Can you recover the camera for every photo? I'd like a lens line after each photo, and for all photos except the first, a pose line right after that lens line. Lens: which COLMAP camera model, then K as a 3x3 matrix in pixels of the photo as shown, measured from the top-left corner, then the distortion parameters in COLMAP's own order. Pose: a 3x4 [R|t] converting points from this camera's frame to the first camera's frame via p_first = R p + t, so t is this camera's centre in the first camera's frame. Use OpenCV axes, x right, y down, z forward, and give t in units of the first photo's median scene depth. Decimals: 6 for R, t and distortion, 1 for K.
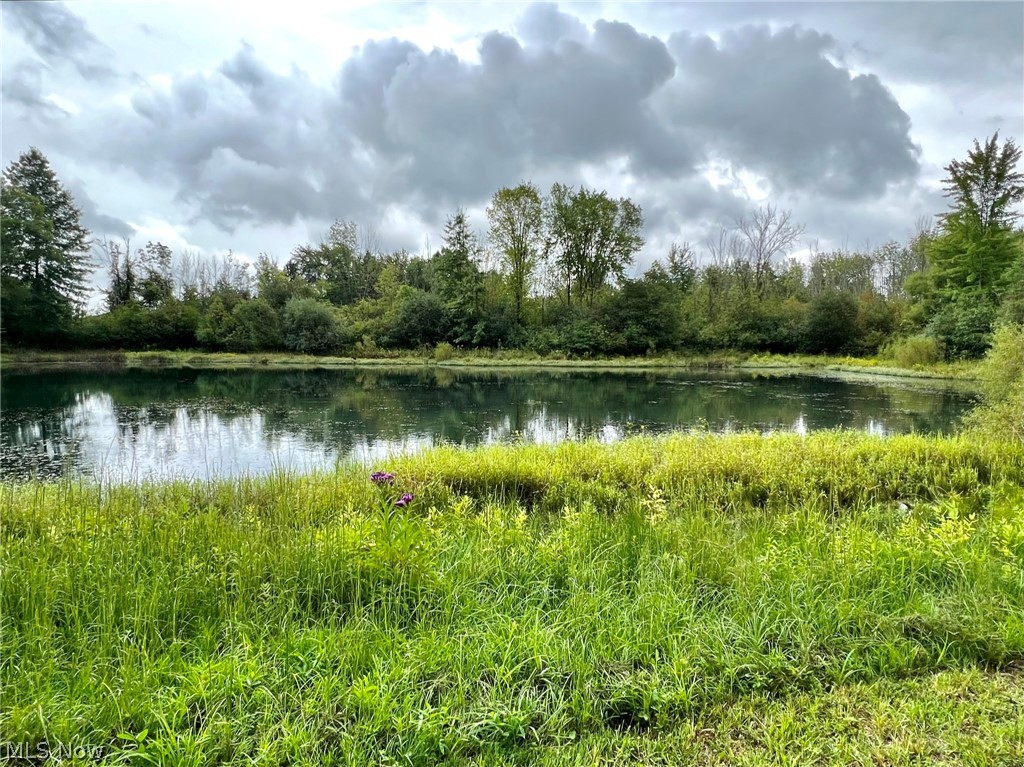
lens RADIAL K [[603.0, 0, 512.0], [0, 603.0, 383.5], [0, 0, 1]] dist [-0.000565, -0.001818]
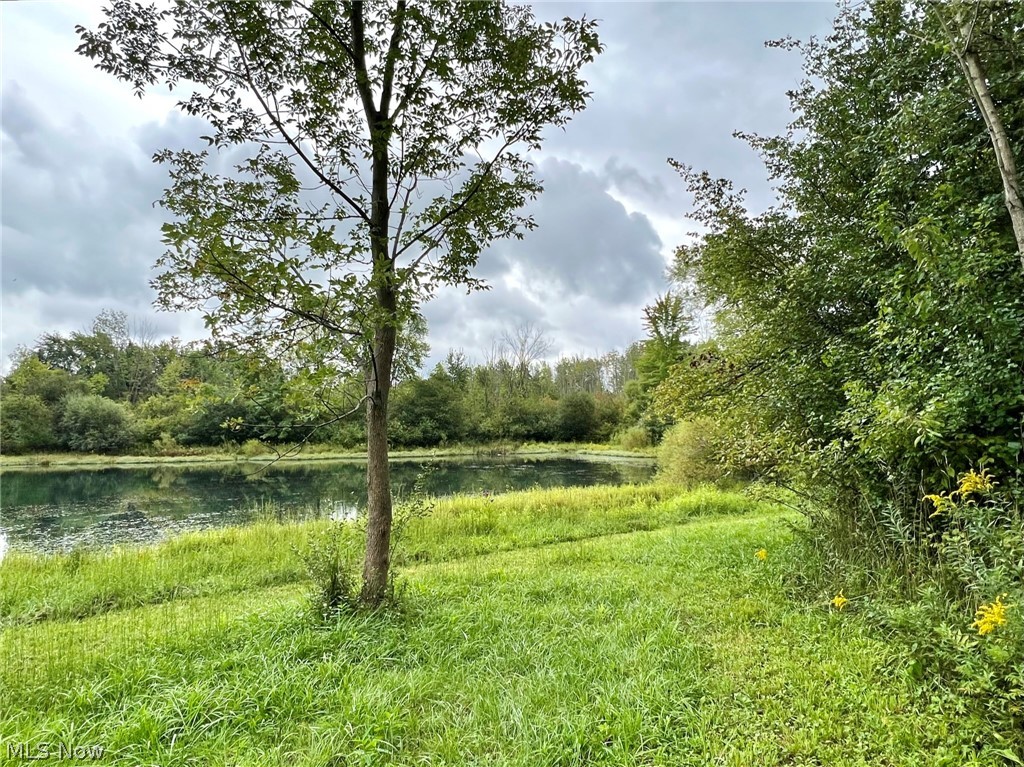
lens RADIAL K [[603.0, 0, 512.0], [0, 603.0, 383.5], [0, 0, 1]] dist [-0.000565, -0.001818]
pose [[0.925916, 0.012674, 0.377517, -0.089519], [0.042870, 0.989454, -0.138361, 0.001317], [-0.375289, 0.144295, 0.915608, -0.142529]]
